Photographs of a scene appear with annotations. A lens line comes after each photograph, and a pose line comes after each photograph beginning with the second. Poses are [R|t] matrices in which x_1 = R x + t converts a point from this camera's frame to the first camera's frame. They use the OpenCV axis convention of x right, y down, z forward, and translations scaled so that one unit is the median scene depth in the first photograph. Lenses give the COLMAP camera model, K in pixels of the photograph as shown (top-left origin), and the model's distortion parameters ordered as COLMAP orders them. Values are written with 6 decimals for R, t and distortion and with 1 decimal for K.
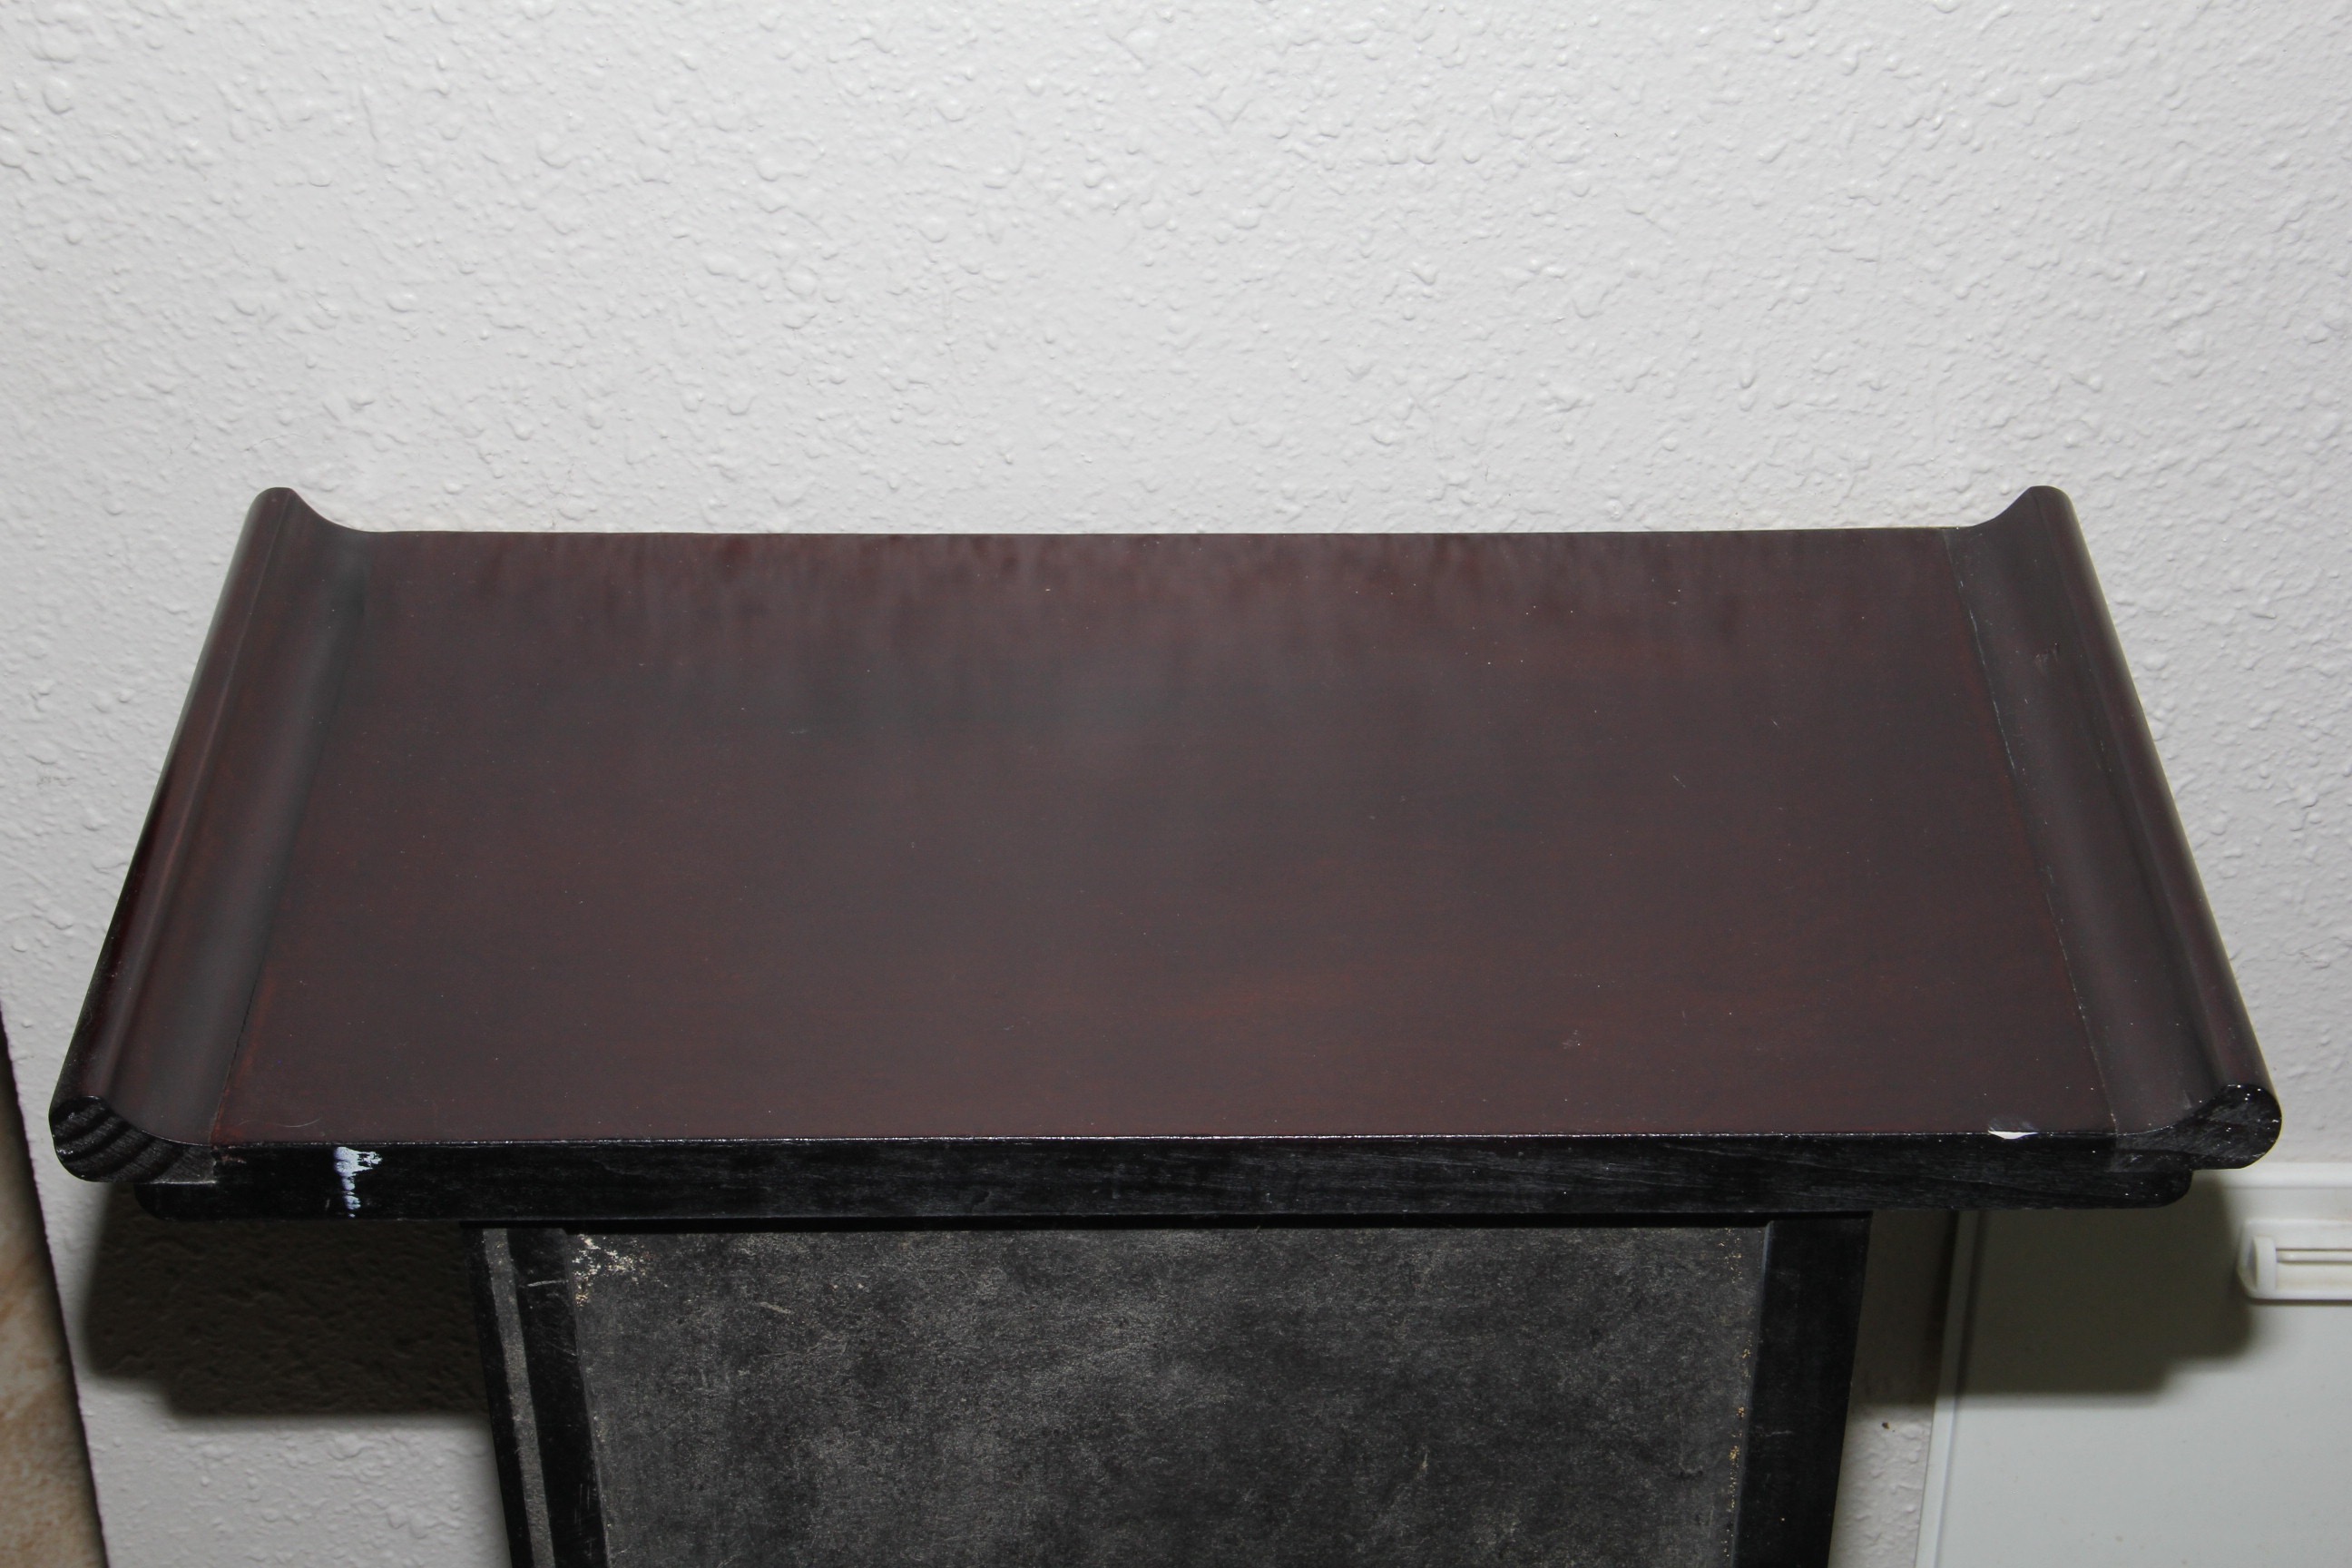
lens RADIAL K [[4164.4, 0, 1175.2], [0, 4164.4, 792.9], [0, 0, 1]] dist [0.216848, 0.000000]
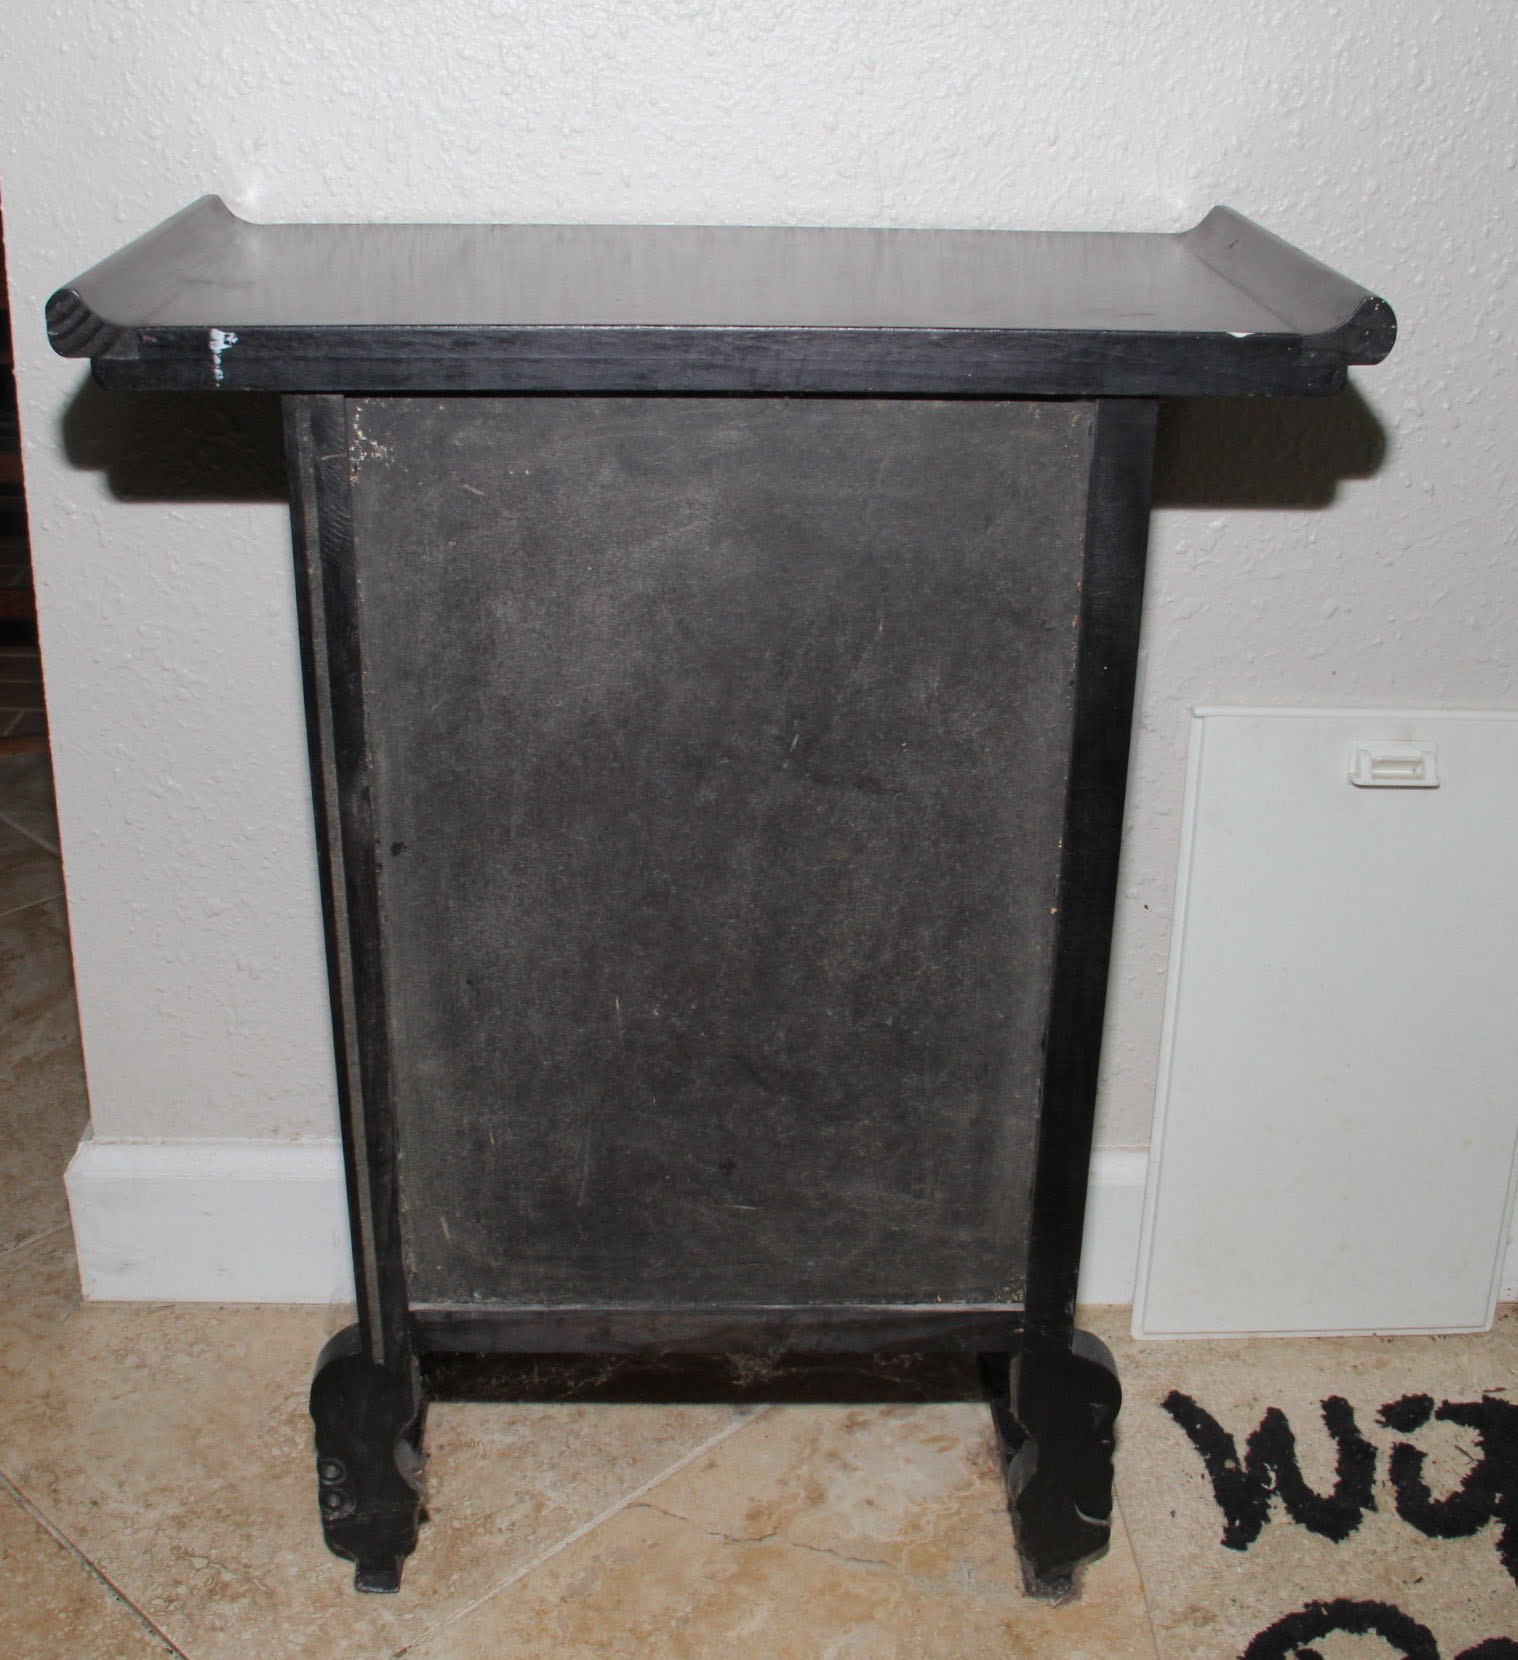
lens RADIAL K [[2165.8, 0, 701.8], [0, 2165.8, 896.7], [0, 0, 1]] dist [-0.132893, 0.000000]
pose [[0.999946, 0.010391, -0.000591, -0.006245], [-0.010238, 0.971774, -0.235691, 0.443584], [-0.001874, 0.235684, 0.971828, 0.228780]]
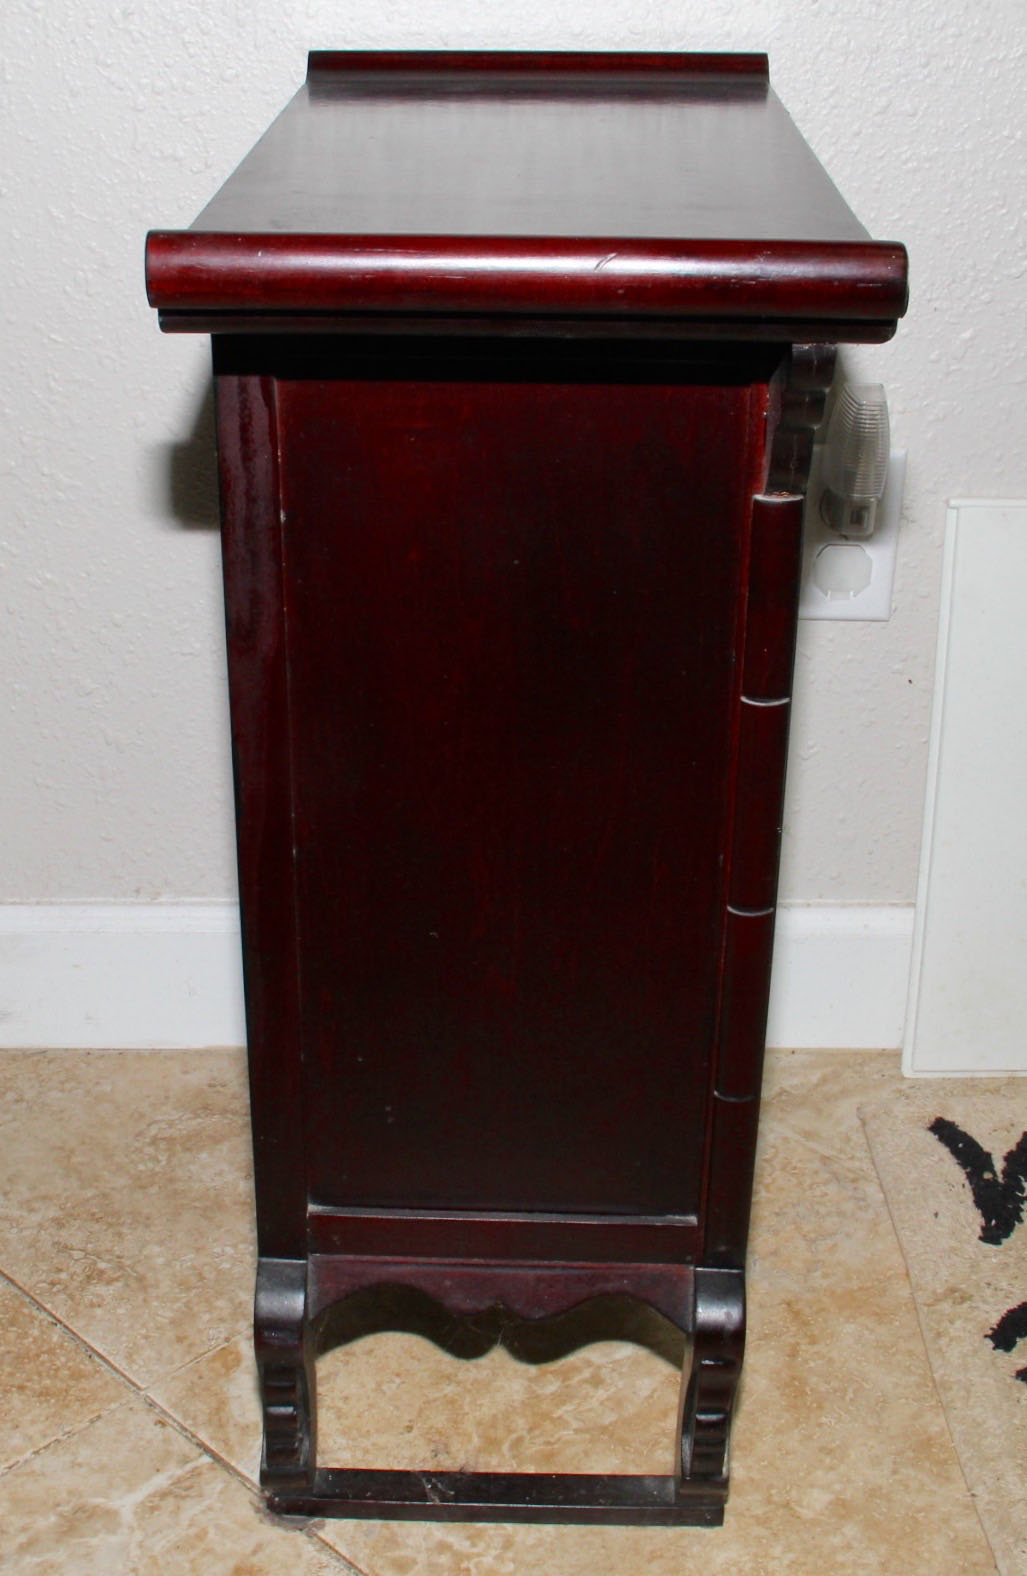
lens RADIAL K [[2198.3, 0, 409.8], [0, 2198.3, 847.3], [0, 0, 1]] dist [-0.135374, 0.000000]
pose [[0.999011, 0.004255, -0.044252, -0.010723], [-0.013883, 0.975485, -0.219629, 0.557701], [0.042233, 0.220026, 0.974579, 0.088612]]
